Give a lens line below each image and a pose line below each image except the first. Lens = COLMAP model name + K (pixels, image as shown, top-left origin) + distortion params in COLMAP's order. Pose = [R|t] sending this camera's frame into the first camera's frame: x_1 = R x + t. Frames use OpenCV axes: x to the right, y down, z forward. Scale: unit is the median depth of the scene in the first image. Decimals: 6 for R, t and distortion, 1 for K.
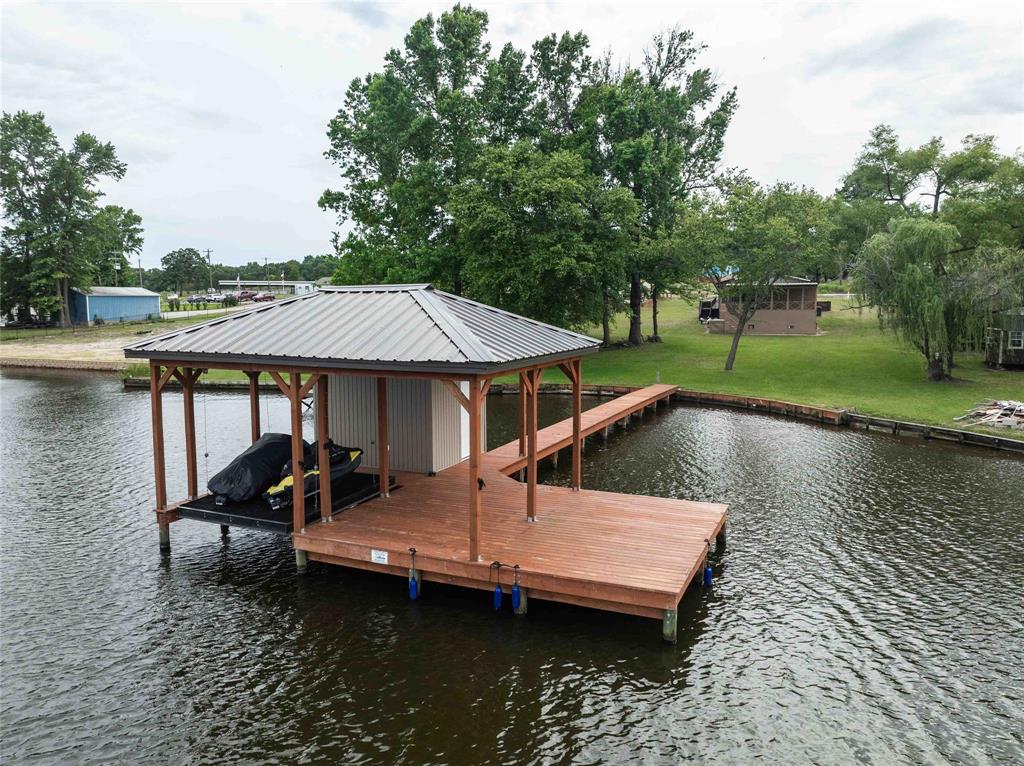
lens RADIAL K [[729.9, 0, 512.0], [0, 729.9, 383.0], [0, 0, 1]] dist [0.000914, -0.047458]
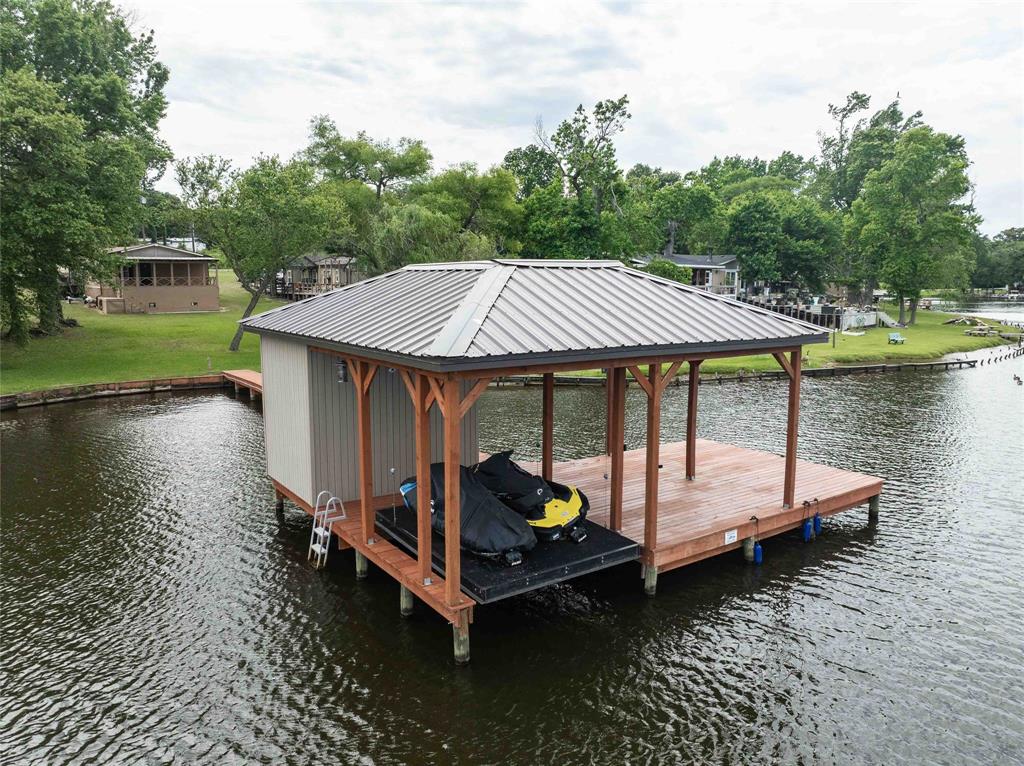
lens RADIAL K [[729.9, 0, 512.0], [0, 729.9, 383.0], [0, 0, 1]] dist [0.000914, -0.047458]
pose [[0.509852, -0.120238, 0.851818, -0.369355], [0.091390, 0.992151, 0.085346, -0.026233], [-0.855394, 0.034334, 0.516839, 0.234578]]
